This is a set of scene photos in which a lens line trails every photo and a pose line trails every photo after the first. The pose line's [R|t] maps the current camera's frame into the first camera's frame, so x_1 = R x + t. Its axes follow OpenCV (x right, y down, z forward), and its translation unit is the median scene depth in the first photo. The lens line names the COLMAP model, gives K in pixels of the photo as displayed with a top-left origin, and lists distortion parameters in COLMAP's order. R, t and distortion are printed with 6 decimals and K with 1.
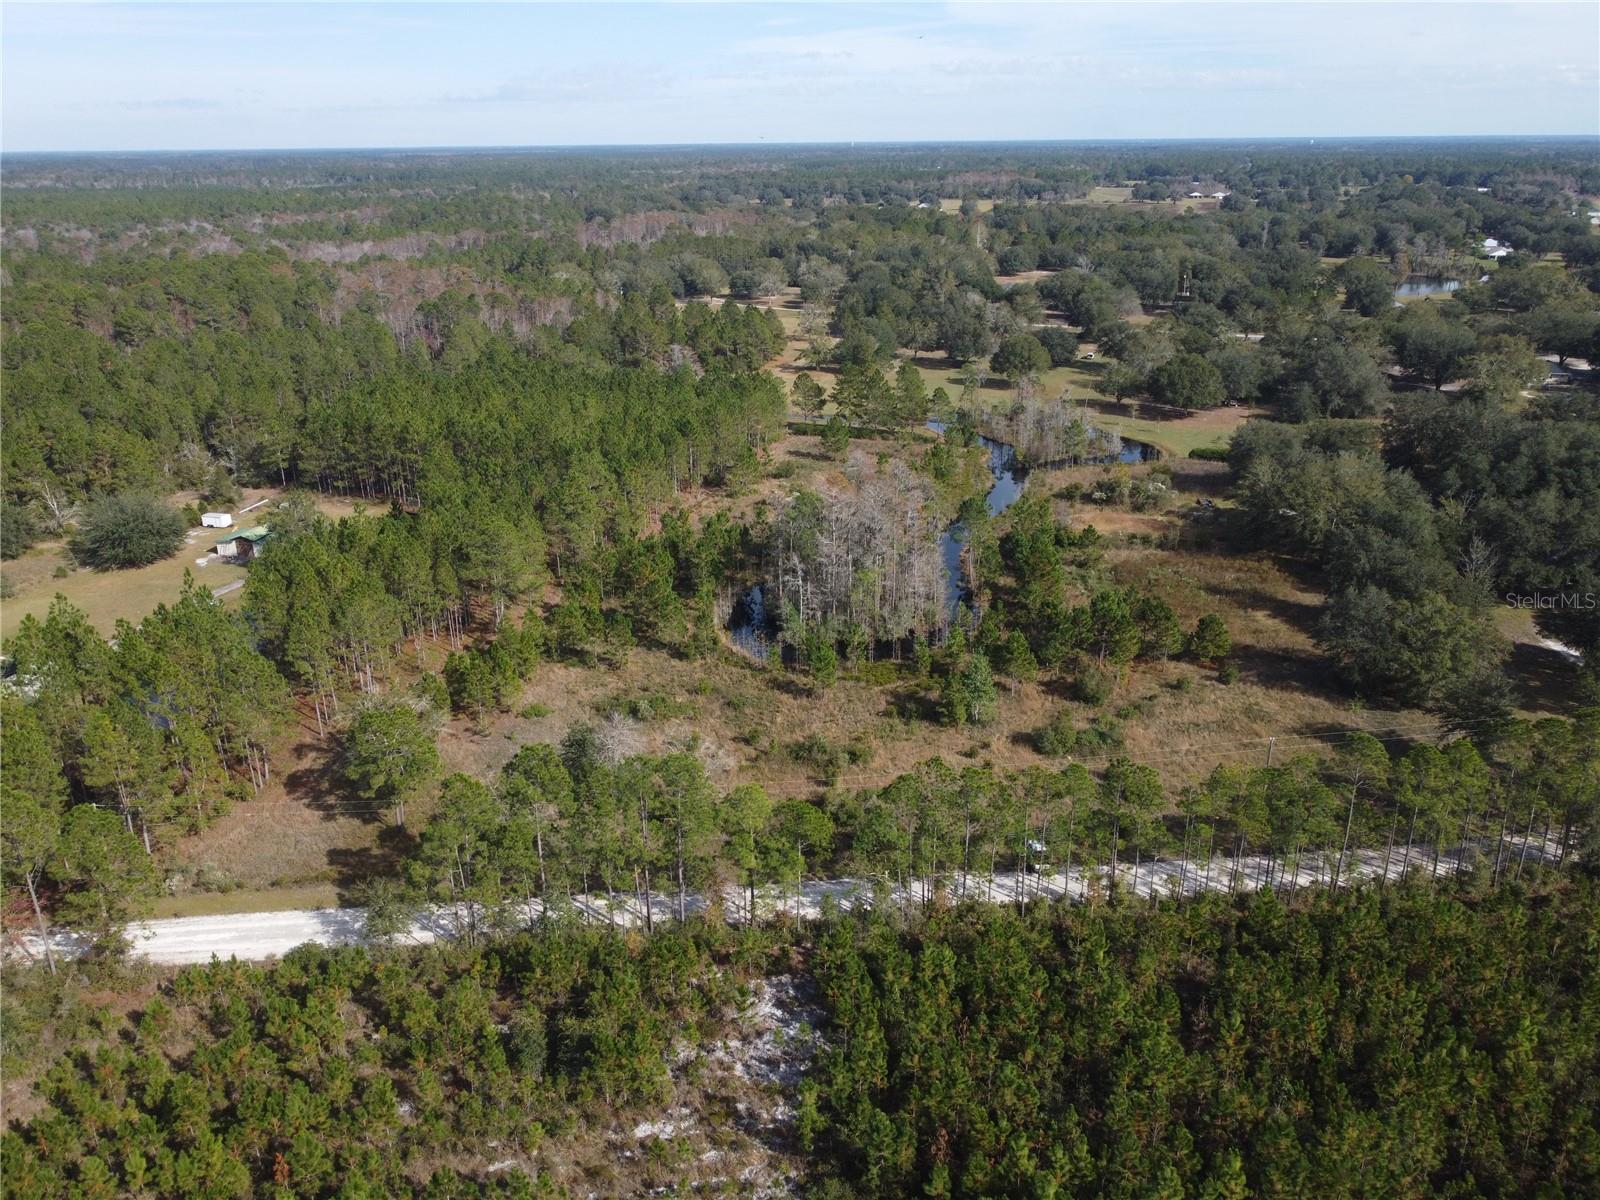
lens RADIAL K [[1204.3, 0, 798.7], [0, 1204.3, 598.4], [0, 0, 1]] dist [0.003242, -0.008042]
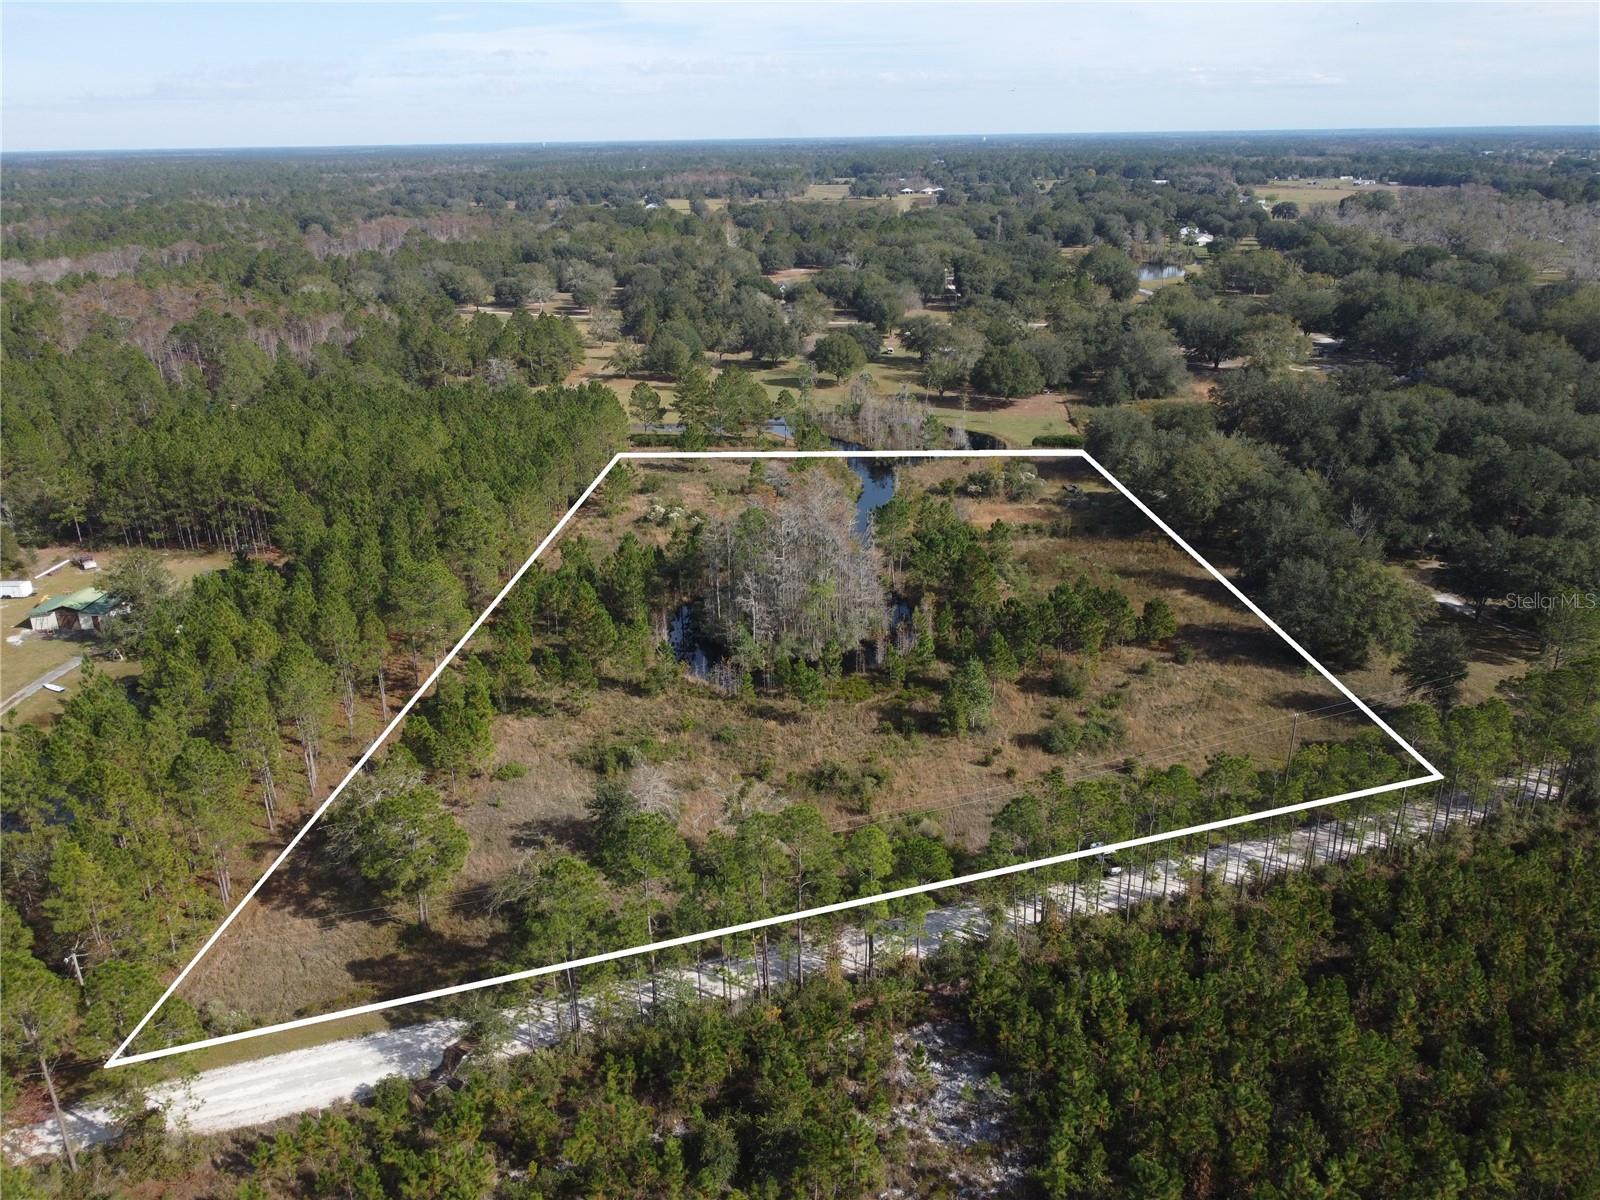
lens RADIAL K [[1204.3, 0, 795.5], [0, 1204.3, 600.3], [0, 0, 1]] dist [0.003242, -0.008042]
pose [[0.971788, -0.089871, 0.218063, -0.141733], [0.089541, 0.995918, 0.011413, -0.018612], [-0.218199, 0.008434, 0.975868, 0.048553]]
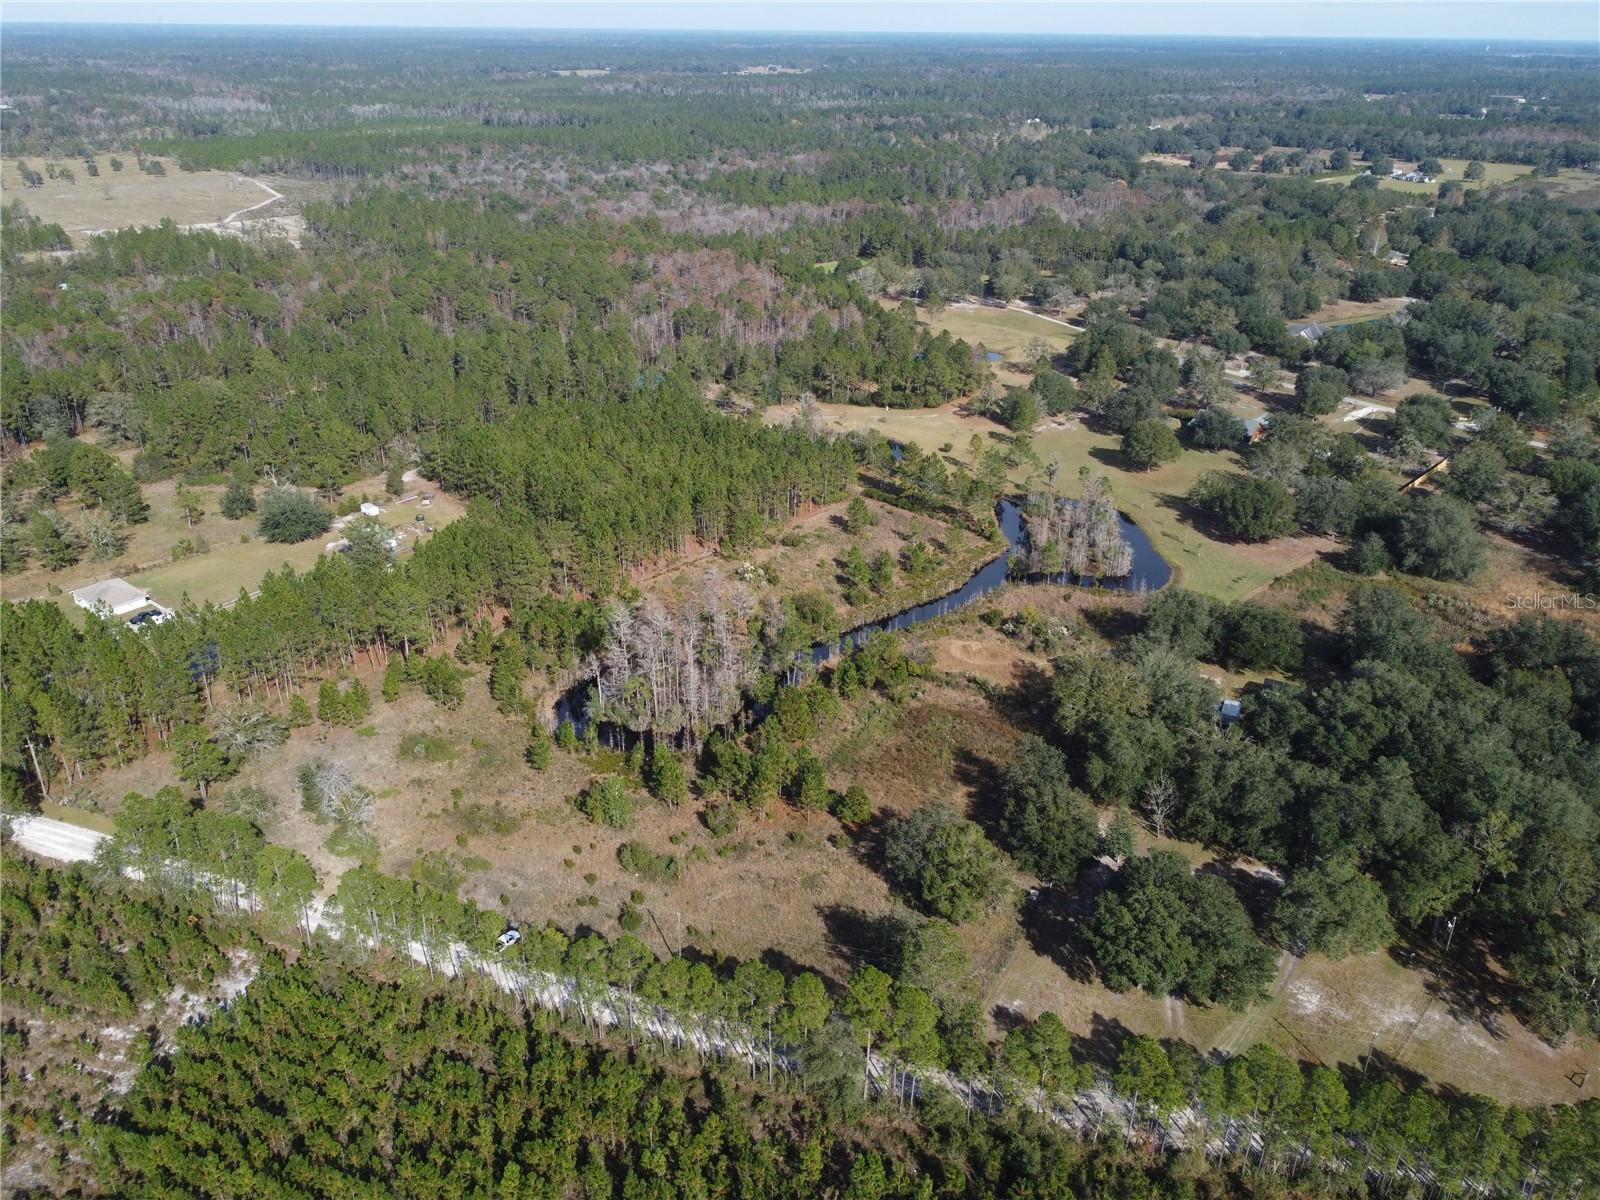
lens RADIAL K [[1204.3, 0, 804.1], [0, 1204.3, 598.9], [0, 0, 1]] dist [0.003242, -0.008042]
pose [[0.901283, 0.204901, -0.381713, 0.548910], [-0.173348, 0.978040, 0.115705, -0.227316], [0.397039, -0.038114, 0.917010, -0.071342]]
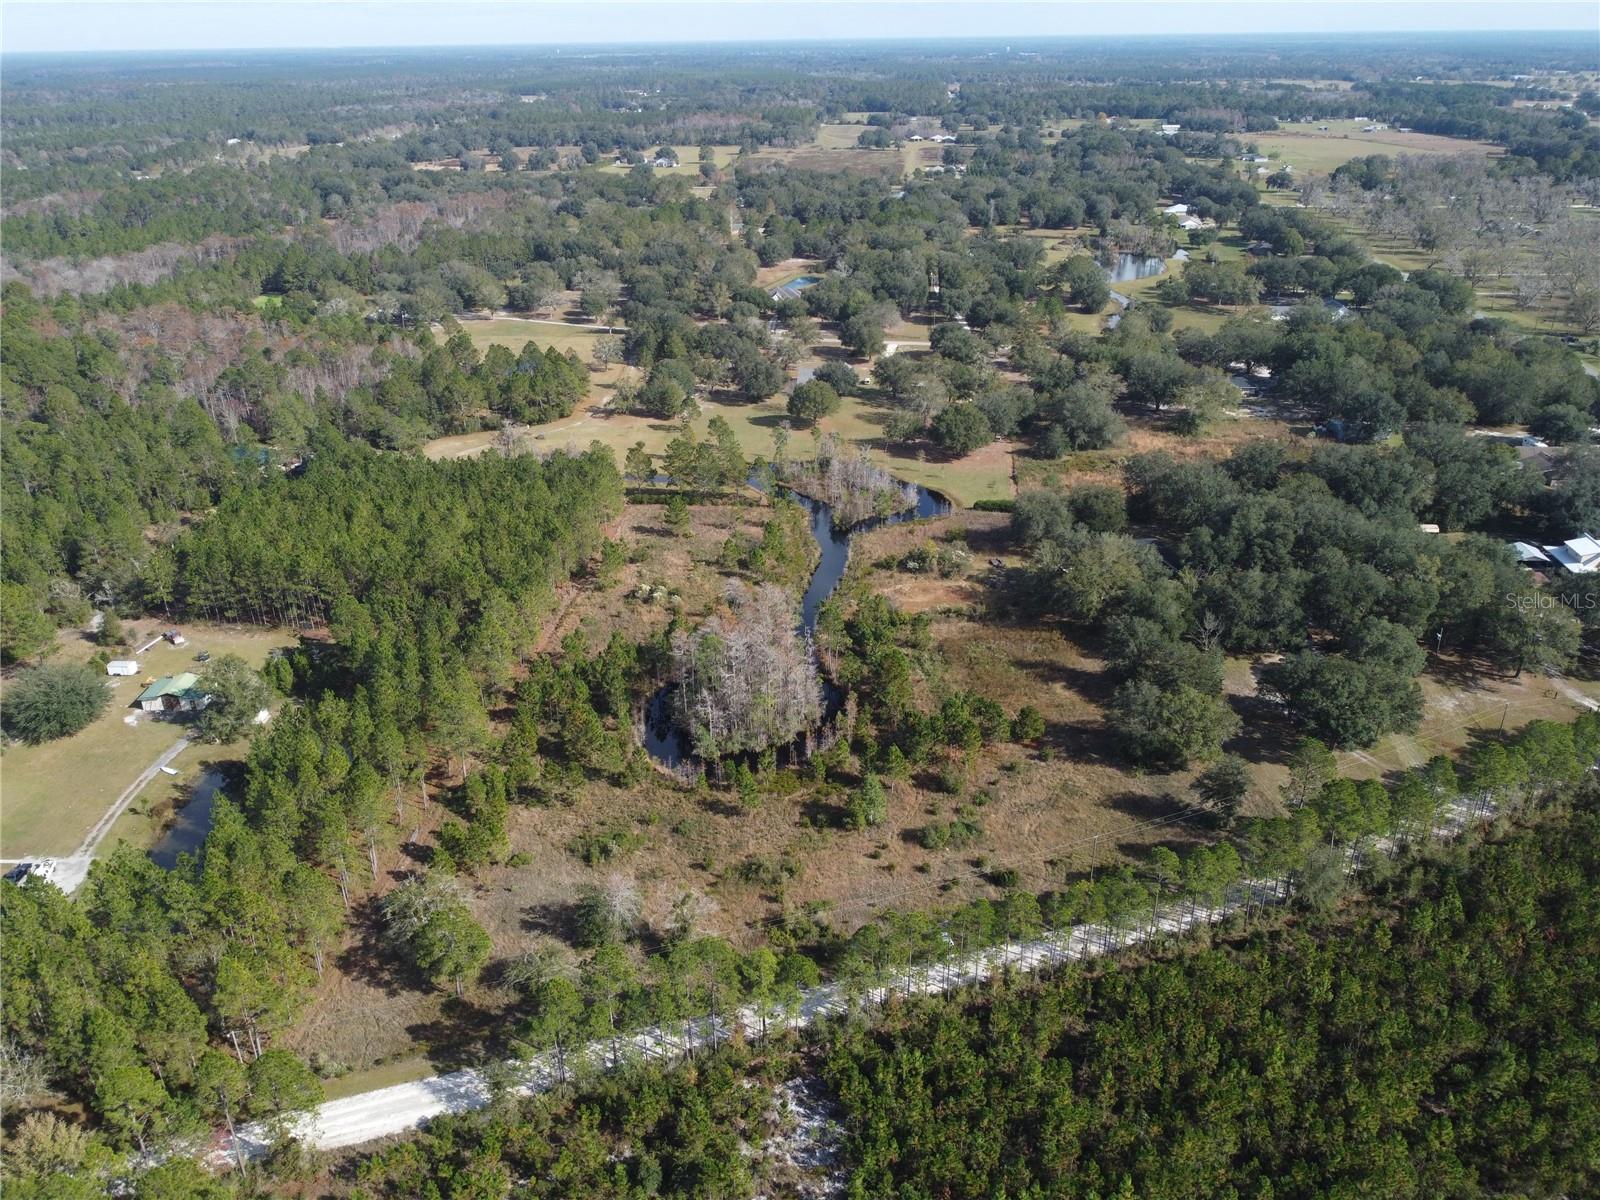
lens RADIAL K [[1204.3, 0, 795.2], [0, 1204.3, 598.7], [0, 0, 1]] dist [0.003242, -0.008042]
pose [[0.975431, -0.095216, 0.198666, -0.118676], [0.080833, 0.993567, 0.079312, -0.175236], [-0.204940, -0.061305, 0.976853, -0.167015]]
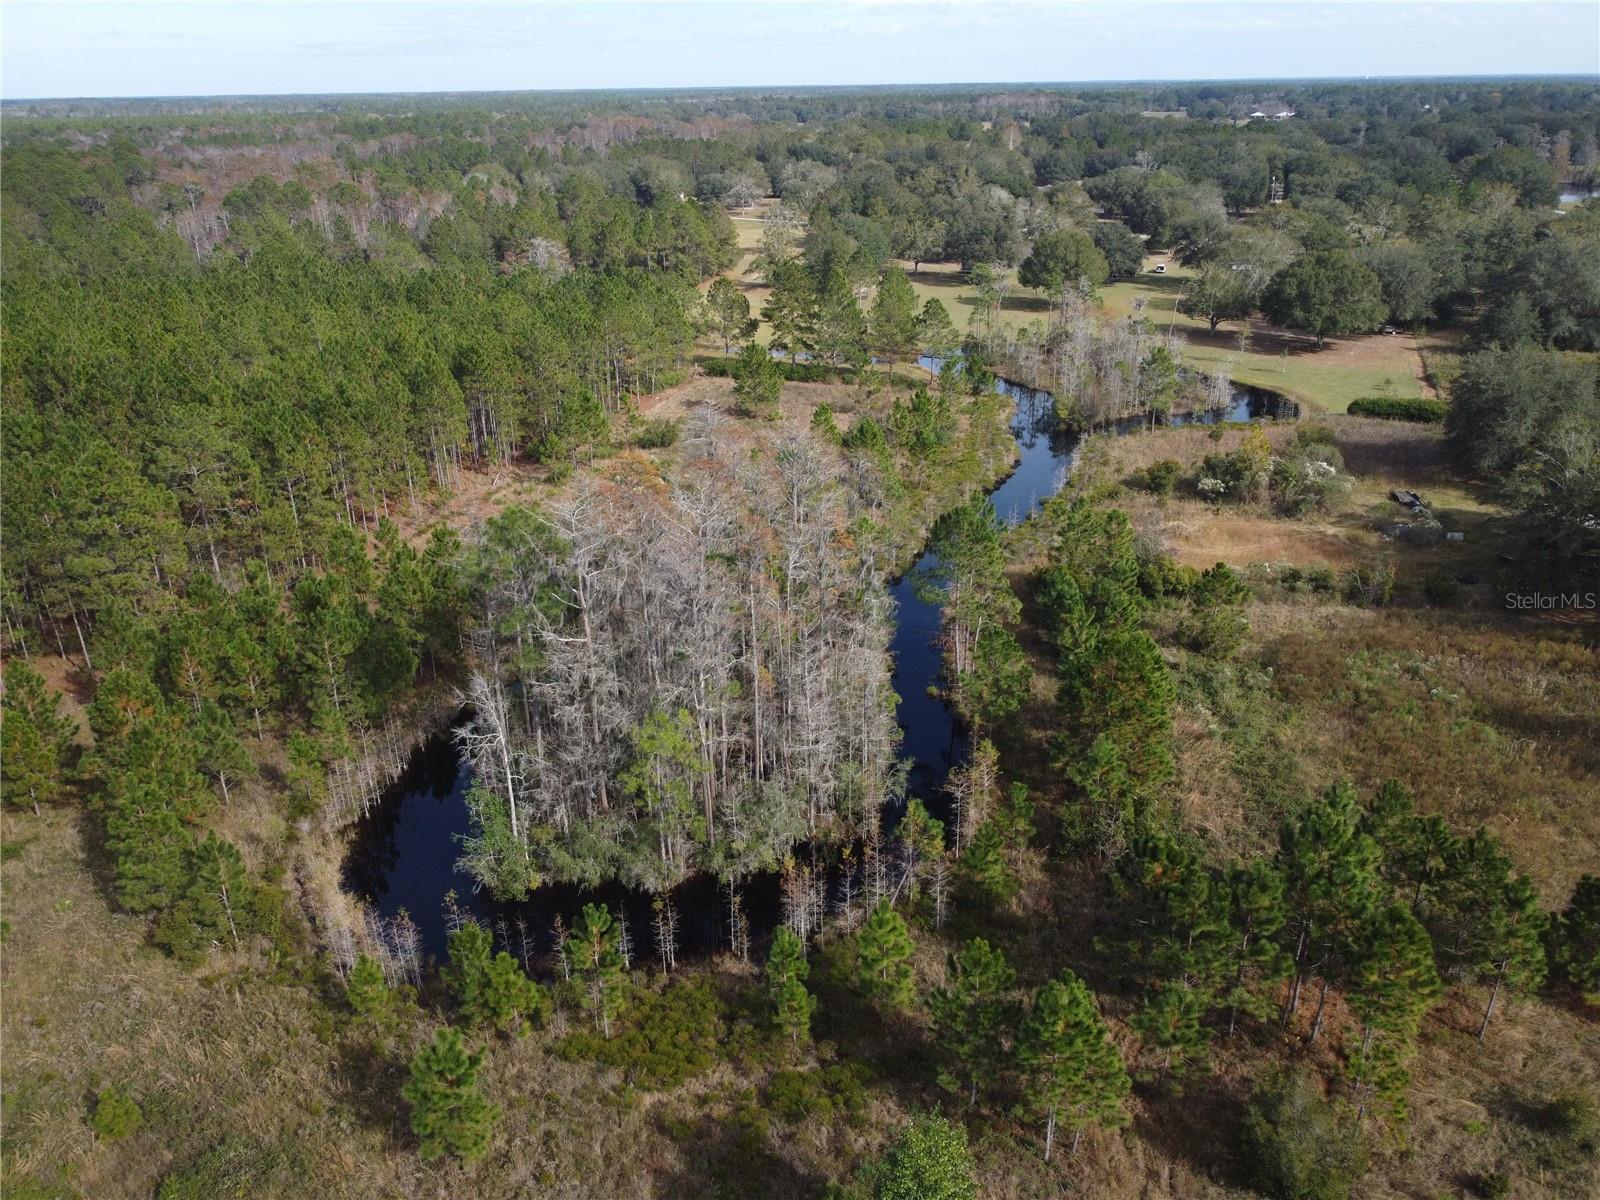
lens RADIAL K [[1204.3, 0, 796.7], [0, 1204.3, 595.7], [0, 0, 1]] dist [0.003242, -0.008042]
pose [[0.999586, 0.006296, -0.028087, 0.087221], [-0.005229, 0.999267, 0.037929, -0.061375], [0.028305, -0.037766, 0.998886, 0.502427]]
